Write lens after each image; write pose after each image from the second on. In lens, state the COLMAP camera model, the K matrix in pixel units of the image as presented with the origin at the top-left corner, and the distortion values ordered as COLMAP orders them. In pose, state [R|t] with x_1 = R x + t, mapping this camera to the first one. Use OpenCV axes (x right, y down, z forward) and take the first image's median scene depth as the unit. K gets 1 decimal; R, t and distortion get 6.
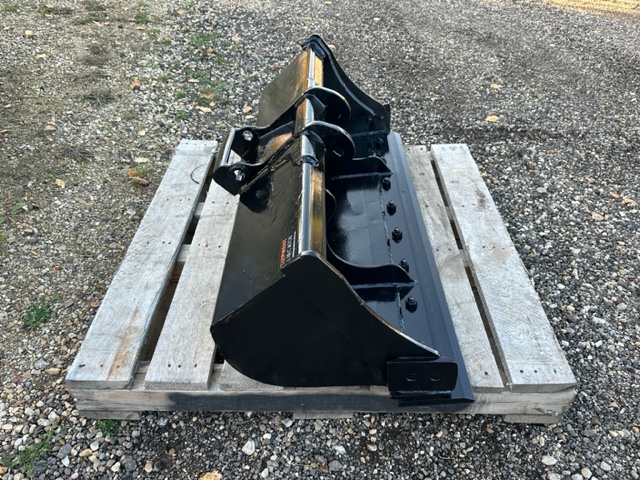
lens RADIAL K [[508.4, 0, 333.6], [0, 508.4, 239.0], [0, 0, 1]] dist [-0.012137, -0.018876]
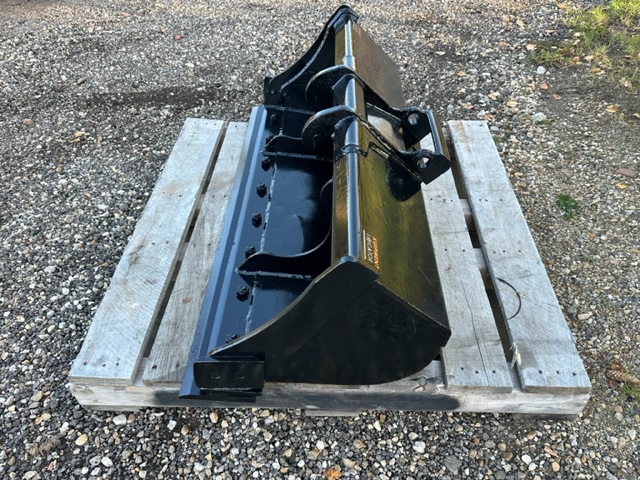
lens RADIAL K [[508.4, 0, 317.5], [0, 508.4, 241.4], [0, 0, 1]] dist [-0.012137, -0.018876]
pose [[-0.998560, -0.046159, 0.027338, -0.027830], [0.018656, 0.178997, 0.983673, -1.366333], [-0.050299, 0.982766, -0.177878, 1.734955]]
